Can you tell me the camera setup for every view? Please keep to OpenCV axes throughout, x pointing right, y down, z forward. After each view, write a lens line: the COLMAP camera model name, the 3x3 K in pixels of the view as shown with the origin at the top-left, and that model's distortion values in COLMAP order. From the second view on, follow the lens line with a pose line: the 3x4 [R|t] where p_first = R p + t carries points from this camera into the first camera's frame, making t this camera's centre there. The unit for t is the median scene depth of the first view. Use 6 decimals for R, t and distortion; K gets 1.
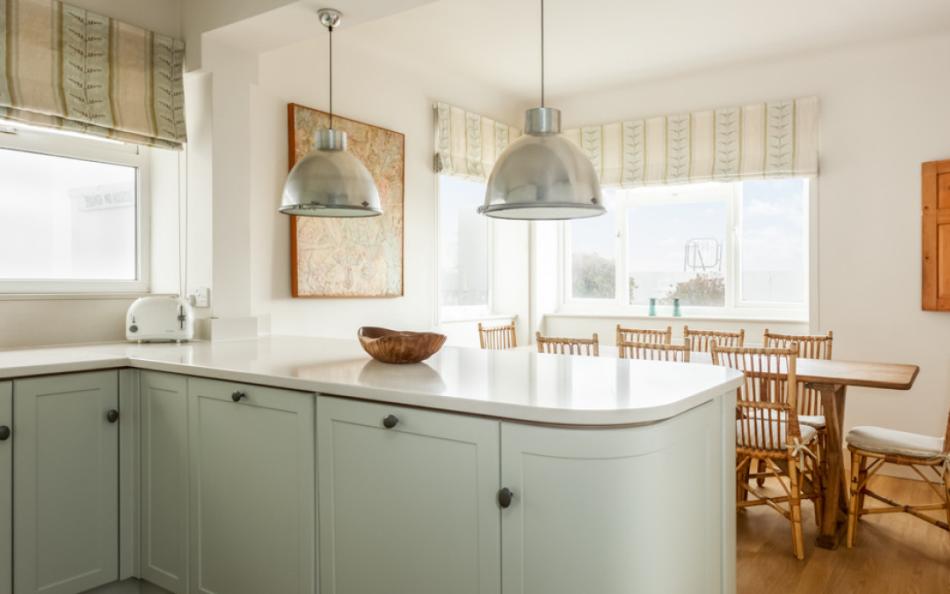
lens RADIAL K [[639.8, 0, 528.9], [0, 639.8, 295.9], [0, 0, 1]] dist [0.000266, 0.001201]
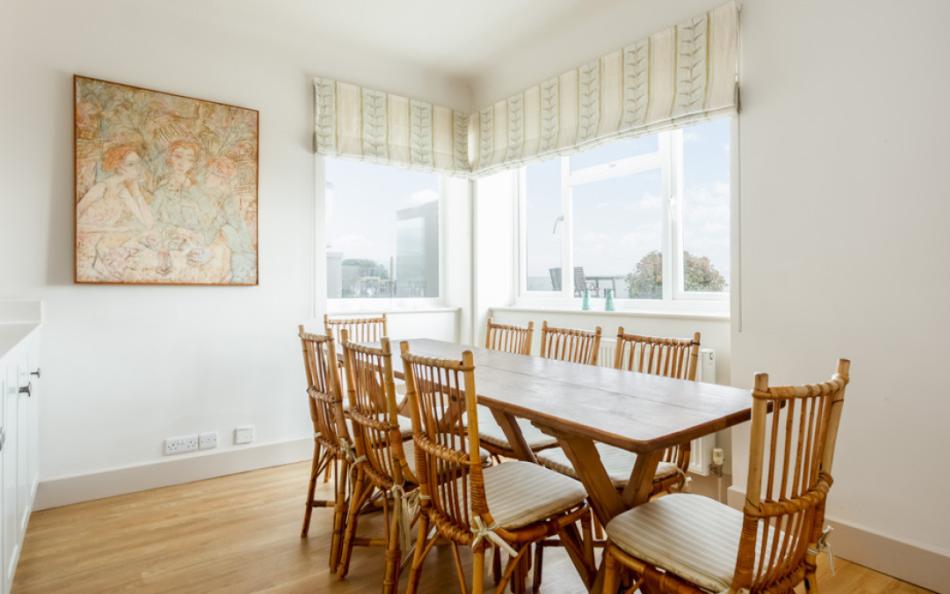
lens RADIAL K [[538.1, 0, 525.2], [0, 538.1, 287.5], [0, 0, 1]] dist [0.016659, -0.000335]
pose [[0.955499, -0.002876, -0.294980, 0.425981], [-0.001980, 0.999867, -0.016162, 0.016999], [0.294987, 0.016026, 0.955367, 0.384408]]
